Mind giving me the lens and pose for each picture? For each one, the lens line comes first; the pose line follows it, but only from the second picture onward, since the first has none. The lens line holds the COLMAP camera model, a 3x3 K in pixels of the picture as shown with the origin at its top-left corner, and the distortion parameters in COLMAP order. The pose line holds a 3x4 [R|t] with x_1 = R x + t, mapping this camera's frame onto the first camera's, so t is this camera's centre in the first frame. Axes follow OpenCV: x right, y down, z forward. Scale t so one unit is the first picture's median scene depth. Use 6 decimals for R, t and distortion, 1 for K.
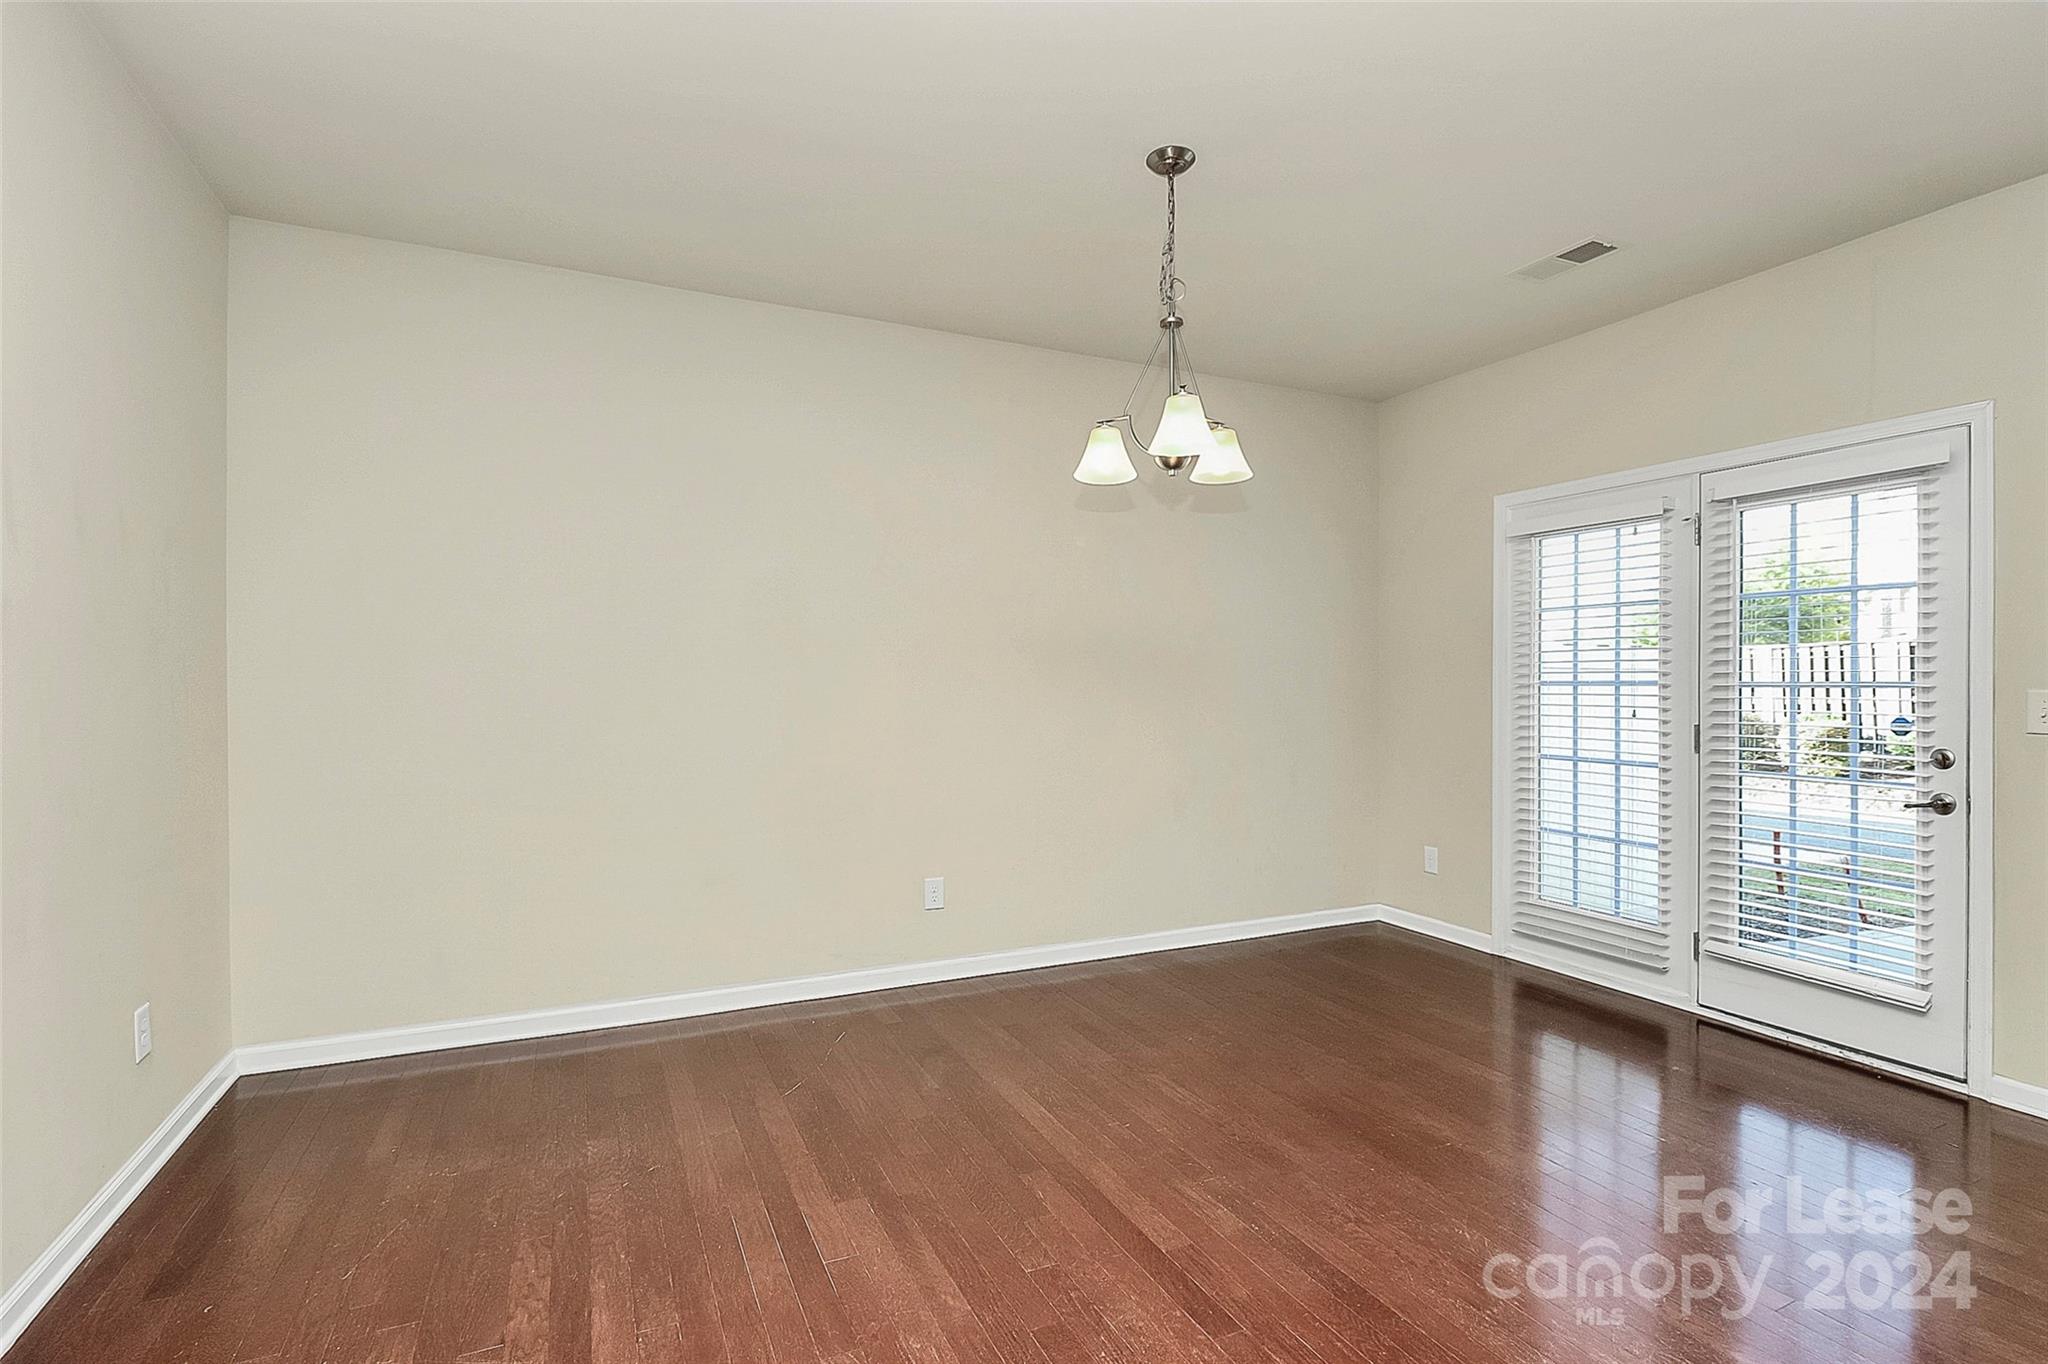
lens RADIAL K [[968.7, 0, 1041.8], [0, 968.7, 689.4], [0, 0, 1]] dist [-0.001928, -0.008555]
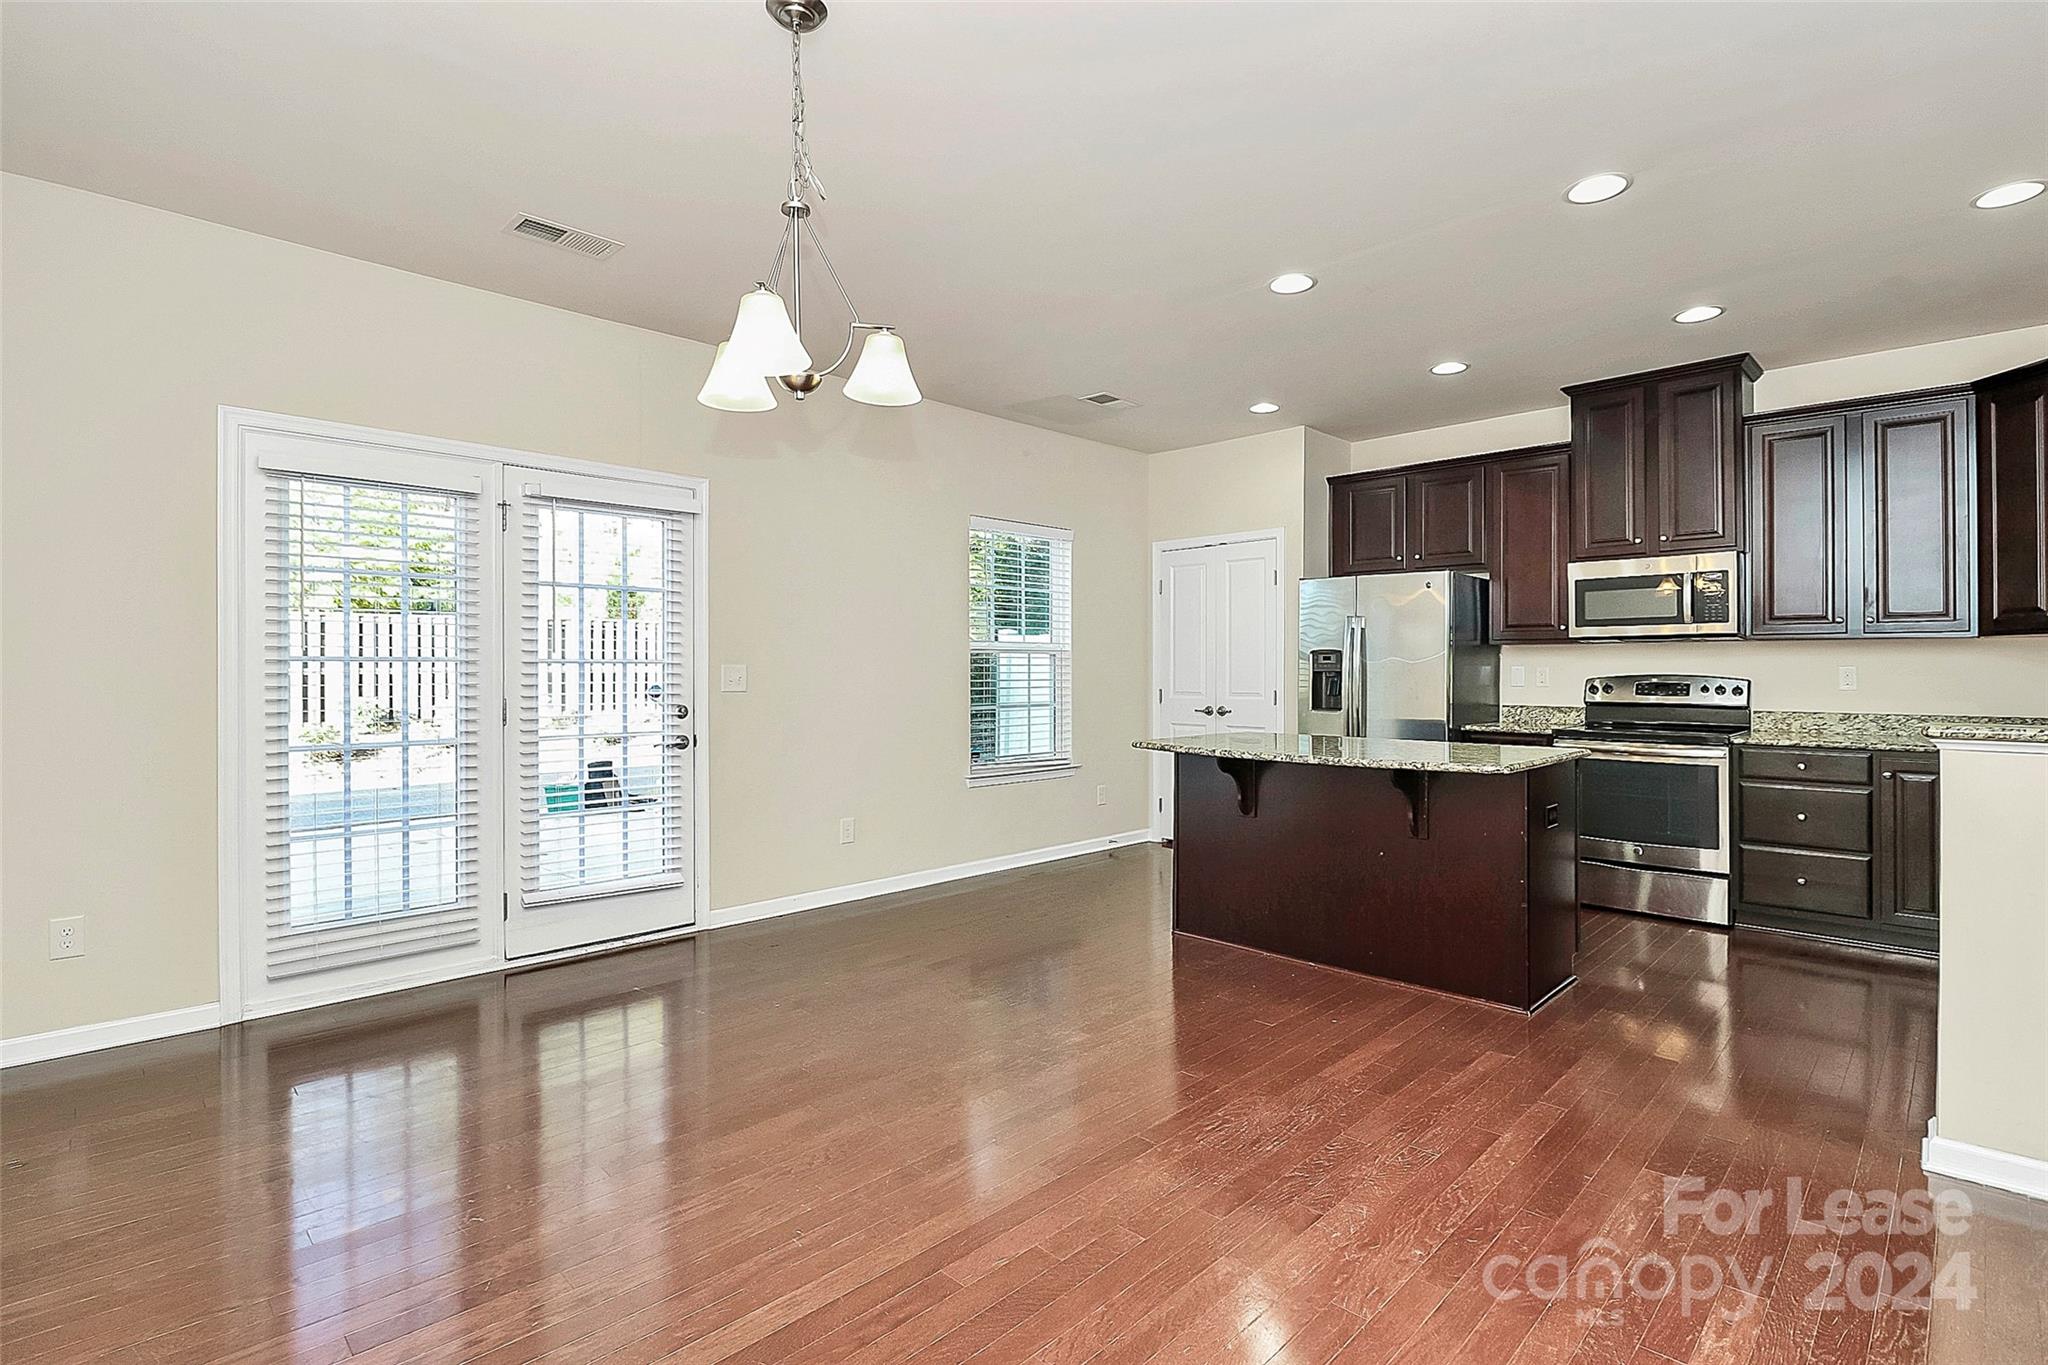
lens RADIAL K [[962.2, 0, 1026.8], [0, 962.2, 670.7], [0, 0, 1]] dist [0.000193, -0.018166]
pose [[-0.329092, -0.006872, 0.944273, -0.531481], [0.004110, 0.999954, 0.008710, -0.000978], [-0.944289, 0.006747, -0.329049, 0.831258]]
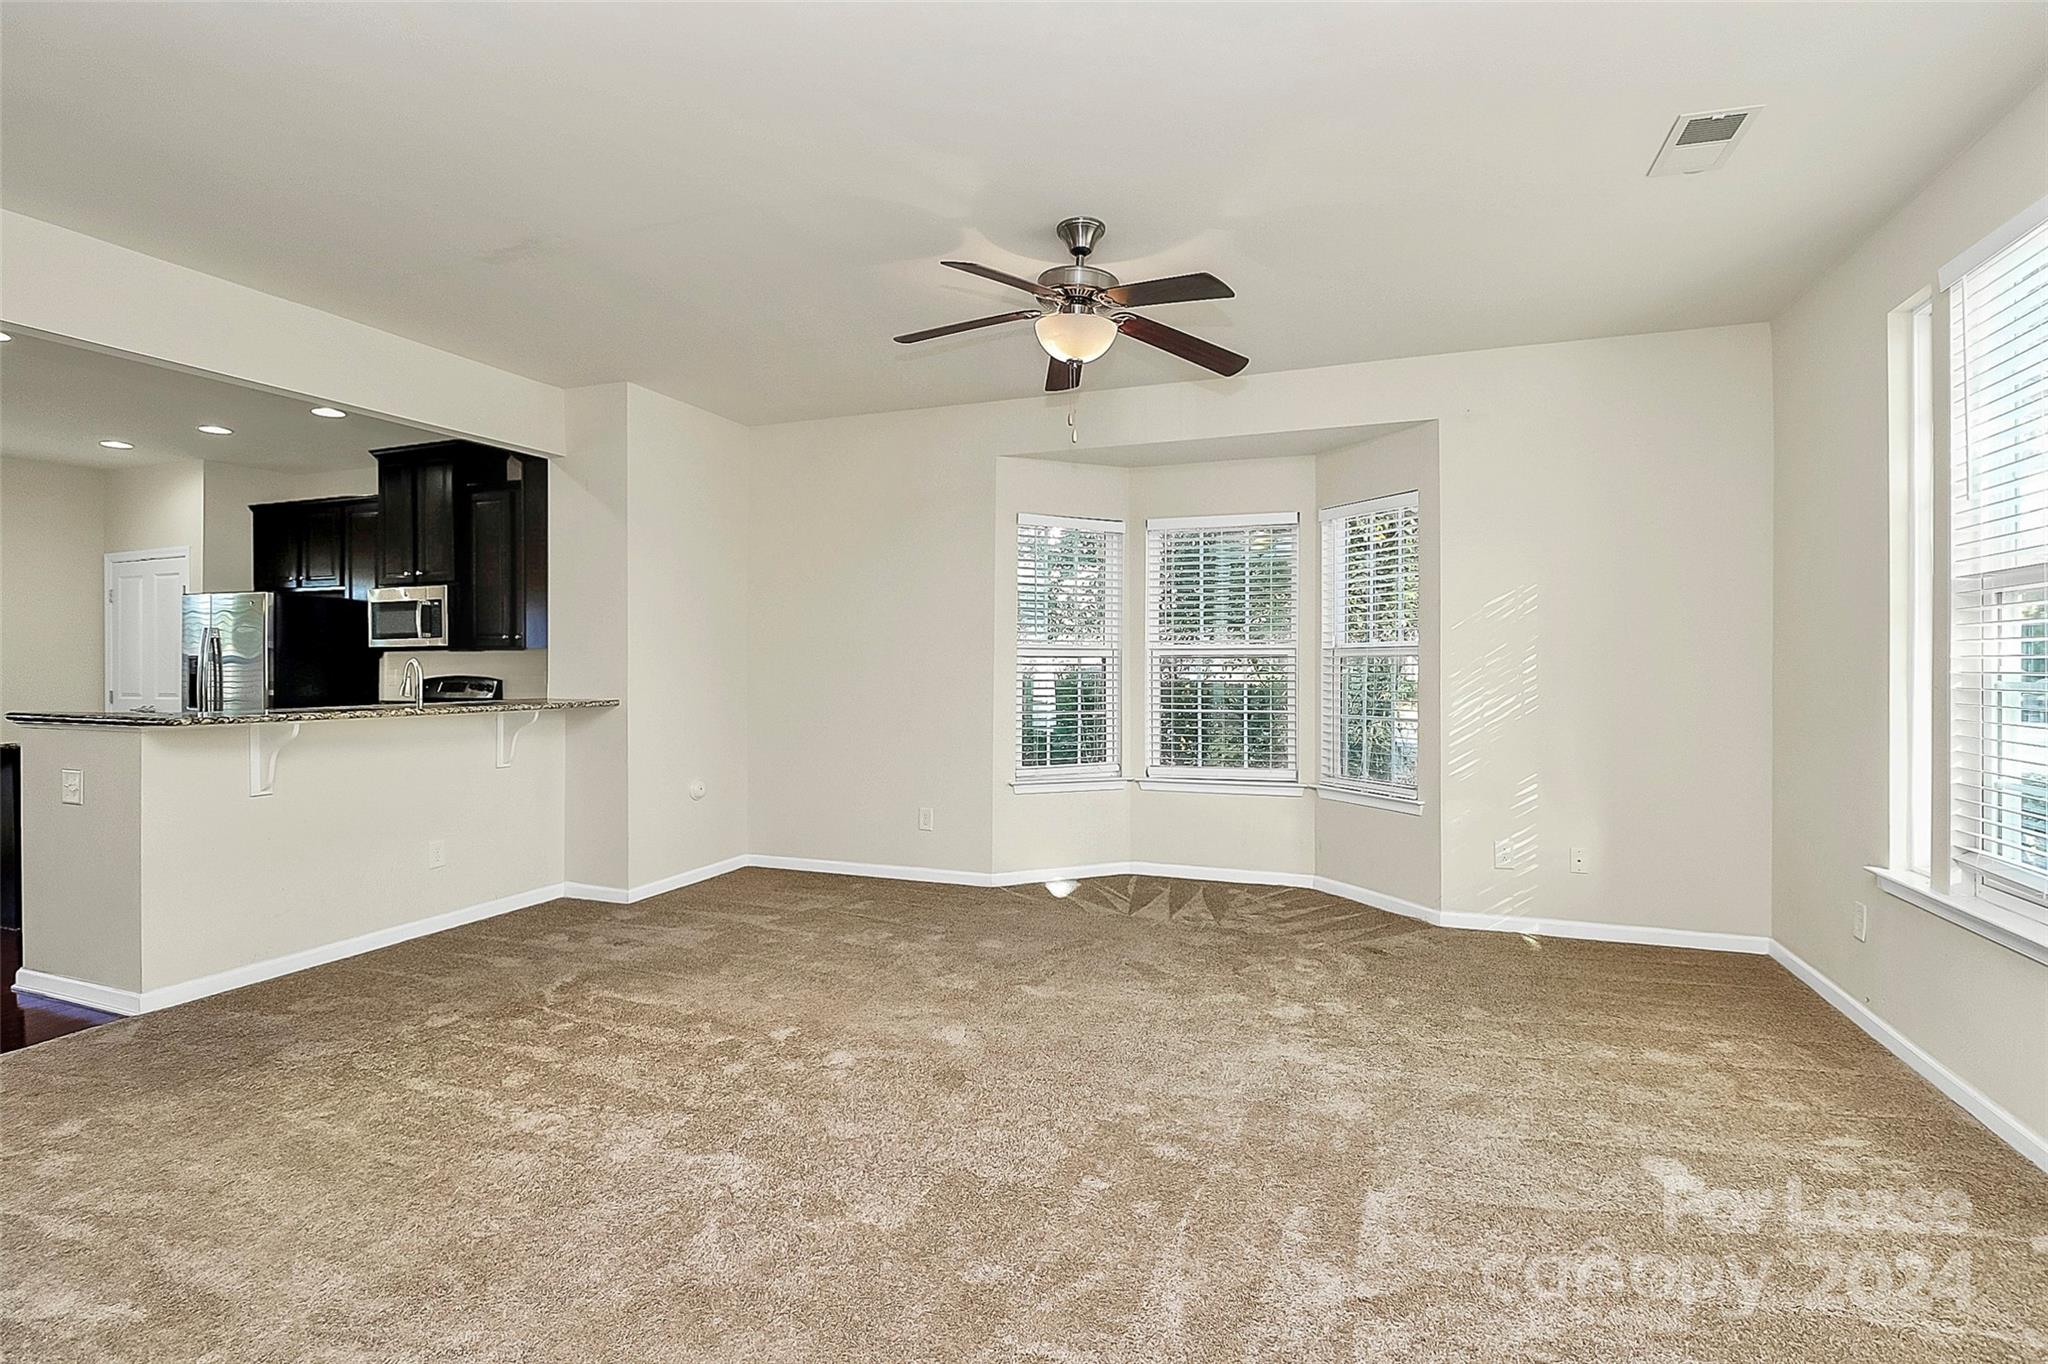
lens RADIAL K [[958.0, 0, 1031.2], [0, 958.0, 663.4], [0, 0, 1]] dist [-0.004367, -0.001527]
pose [[-0.689715, -0.004668, 0.724066, -1.623354], [-0.000172, 0.999980, 0.006282, -0.015756], [-0.724081, 0.004208, -0.689703, -0.060006]]
